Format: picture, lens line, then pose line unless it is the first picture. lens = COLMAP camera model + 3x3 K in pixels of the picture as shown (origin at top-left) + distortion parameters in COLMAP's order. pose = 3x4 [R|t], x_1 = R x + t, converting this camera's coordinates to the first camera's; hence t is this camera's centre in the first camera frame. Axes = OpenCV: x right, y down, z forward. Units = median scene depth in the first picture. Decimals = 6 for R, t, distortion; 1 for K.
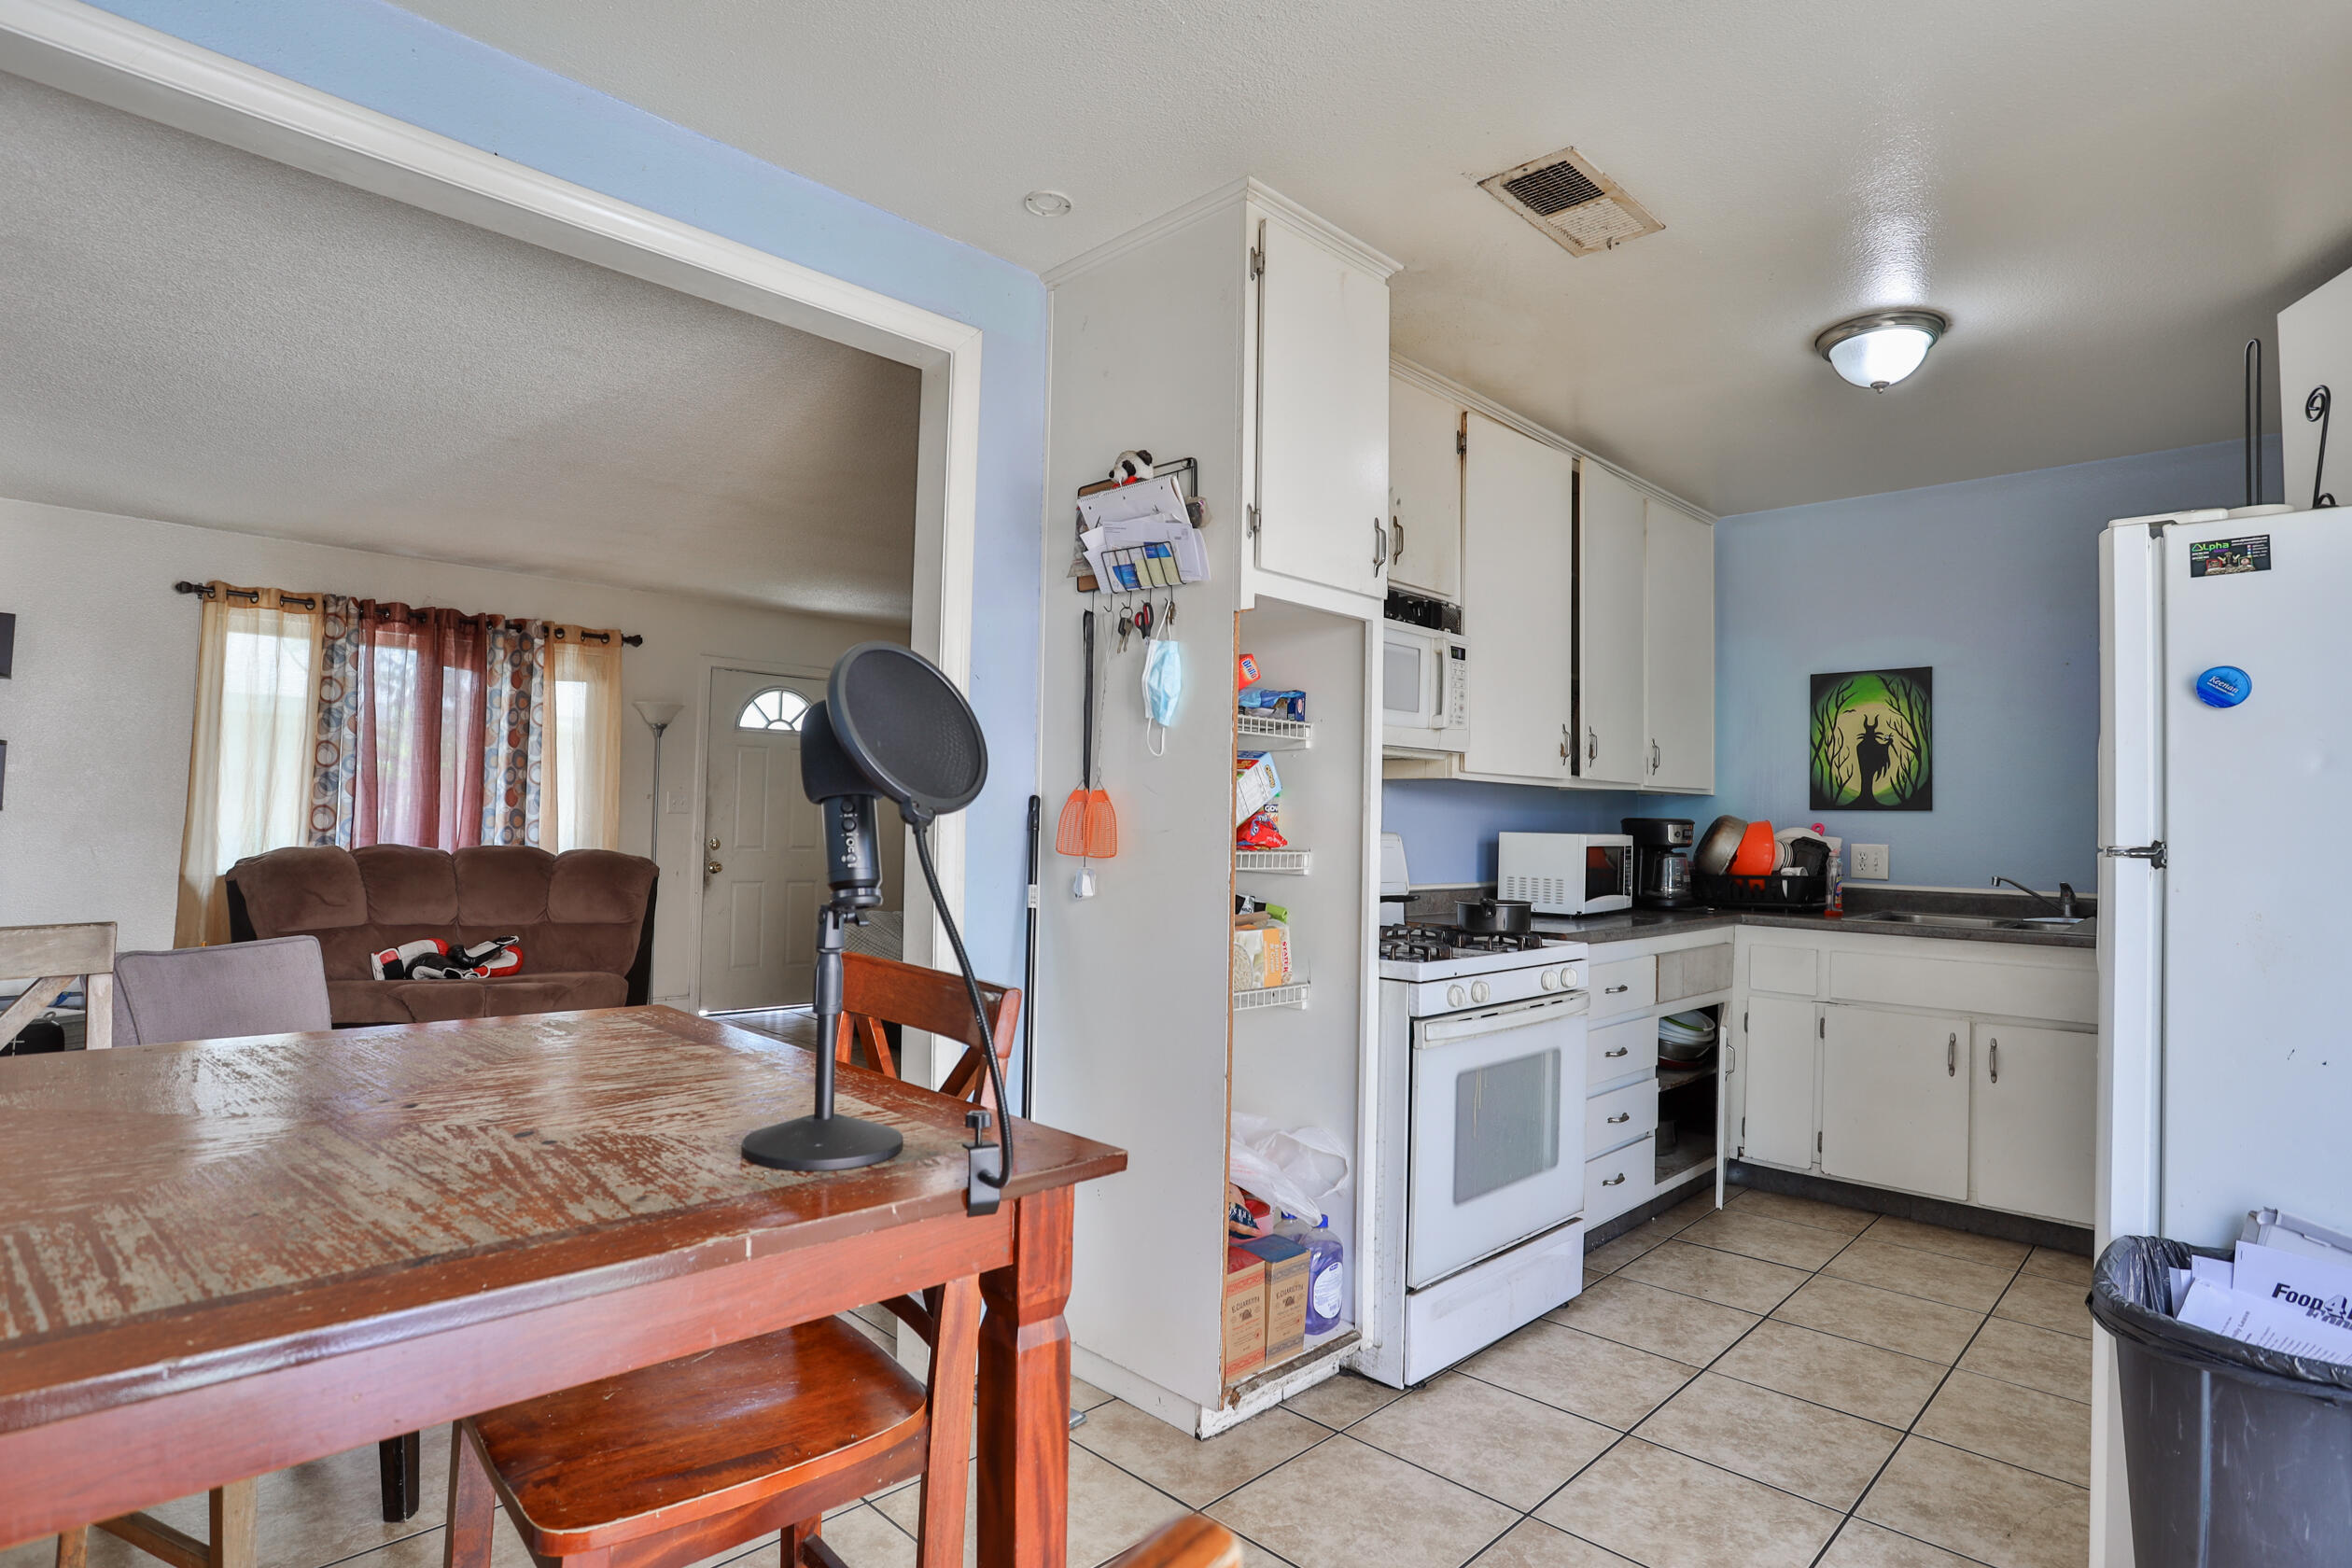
lens RADIAL K [[1208.8, 0, 1173.2], [0, 1208.8, 777.6], [0, 0, 1]] dist [-0.088148, 0.042263]
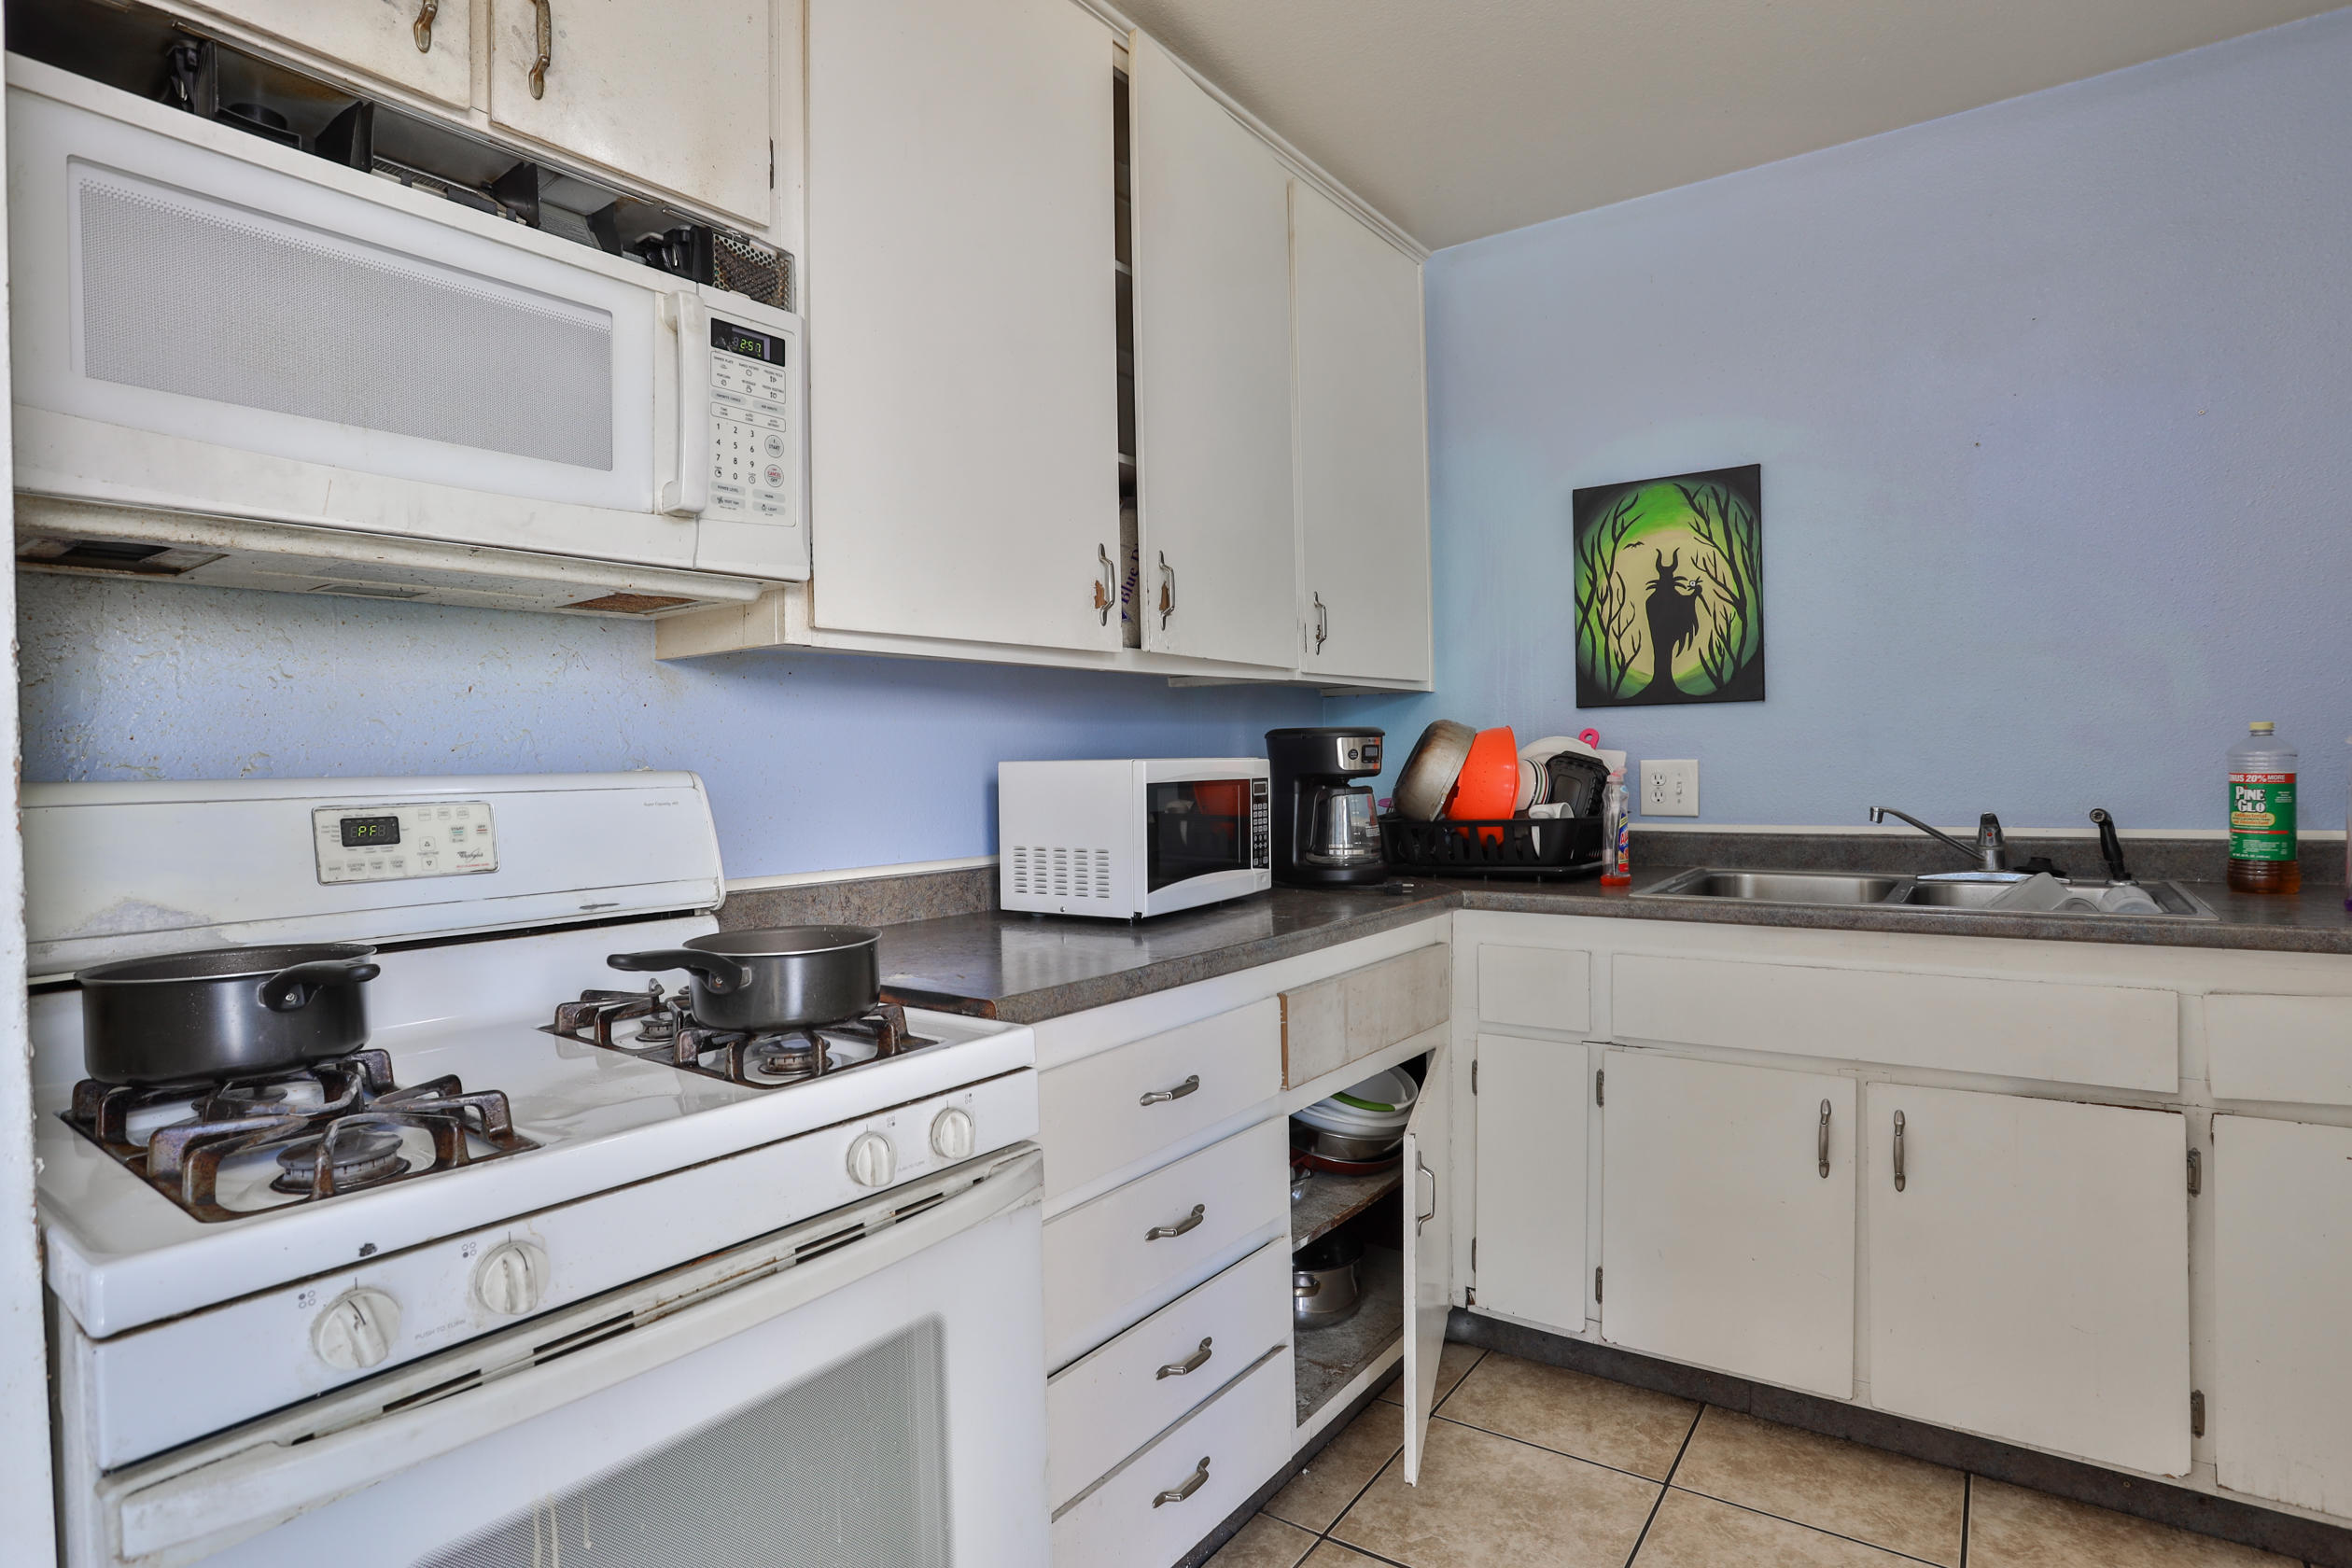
lens RADIAL K [[1208.8, 0, 1173.2], [0, 1208.8, 777.6], [0, 0, 1]] dist [-0.088148, 0.042263]
pose [[0.986704, -0.041540, 0.157131, 0.248323], [0.033775, 0.998088, 0.051766, 0.026166], [-0.158981, -0.045770, 0.986220, 0.445839]]
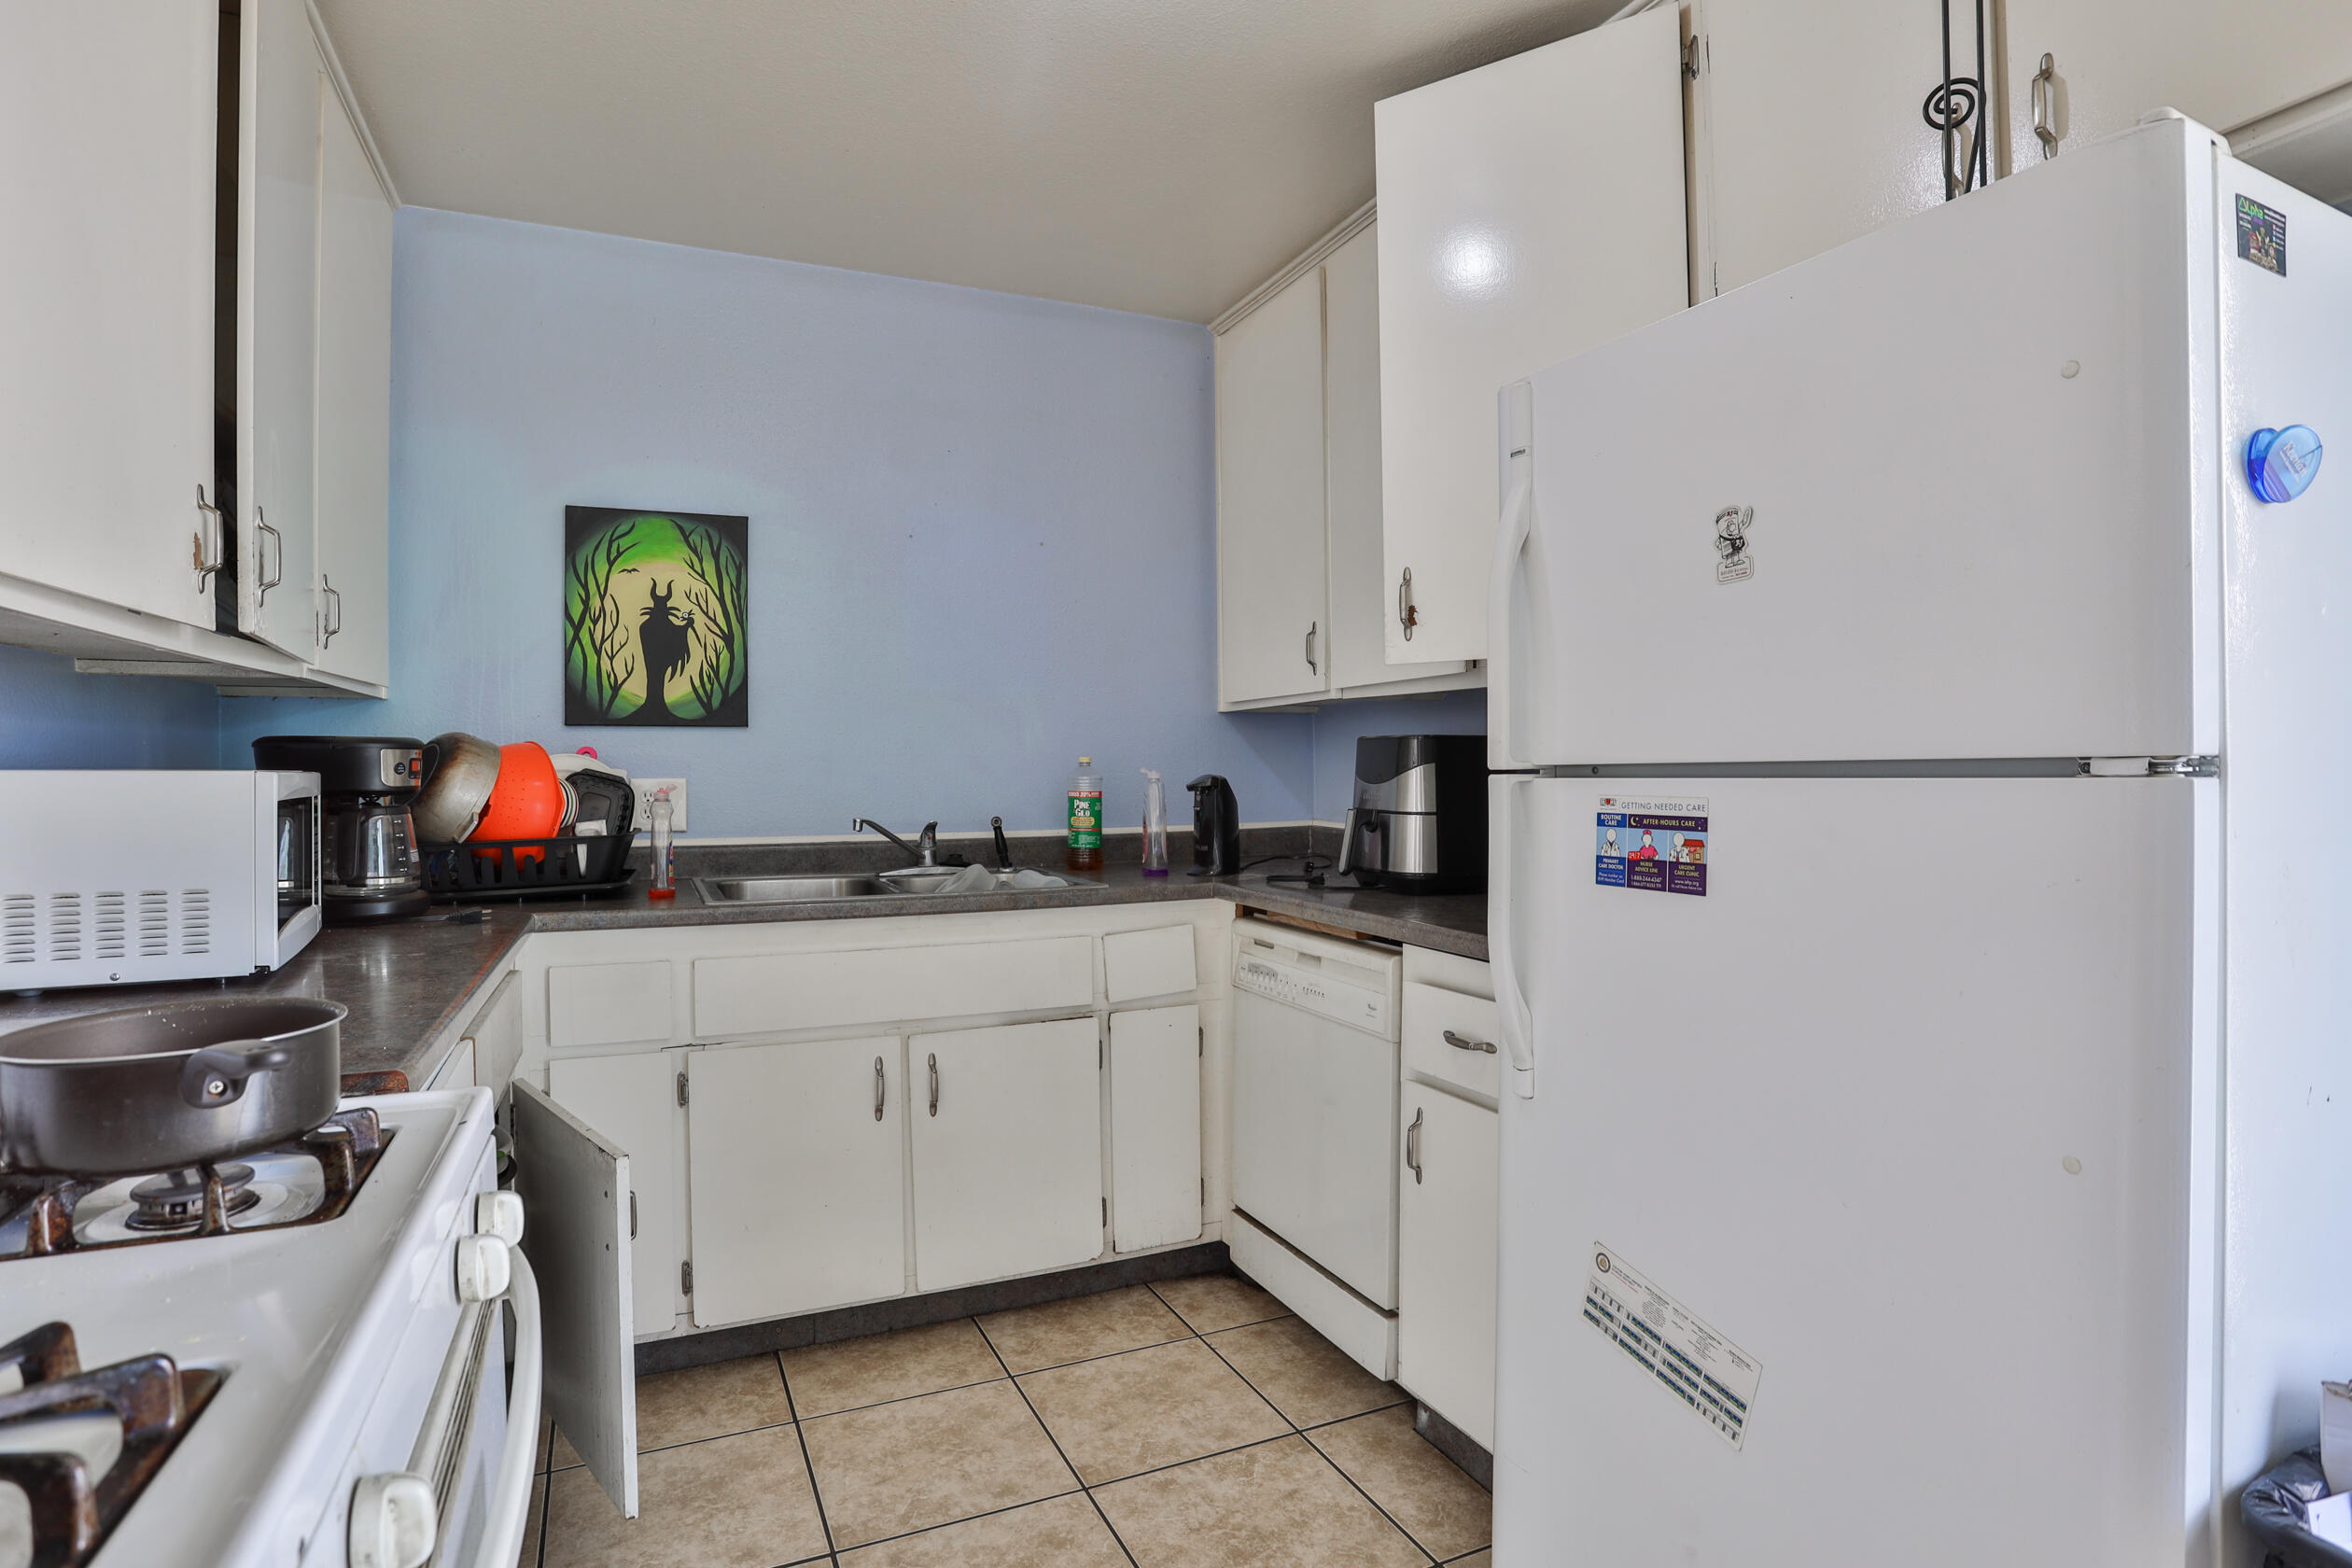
lens RADIAL K [[1208.8, 0, 1173.2], [0, 1208.8, 777.6], [0, 0, 1]] dist [-0.088148, 0.042263]
pose [[0.353915, -0.028296, 0.934849, 0.079827], [-0.023622, 0.998953, 0.039179, 0.024812], [-0.934979, -0.035949, 0.352876, 0.525910]]
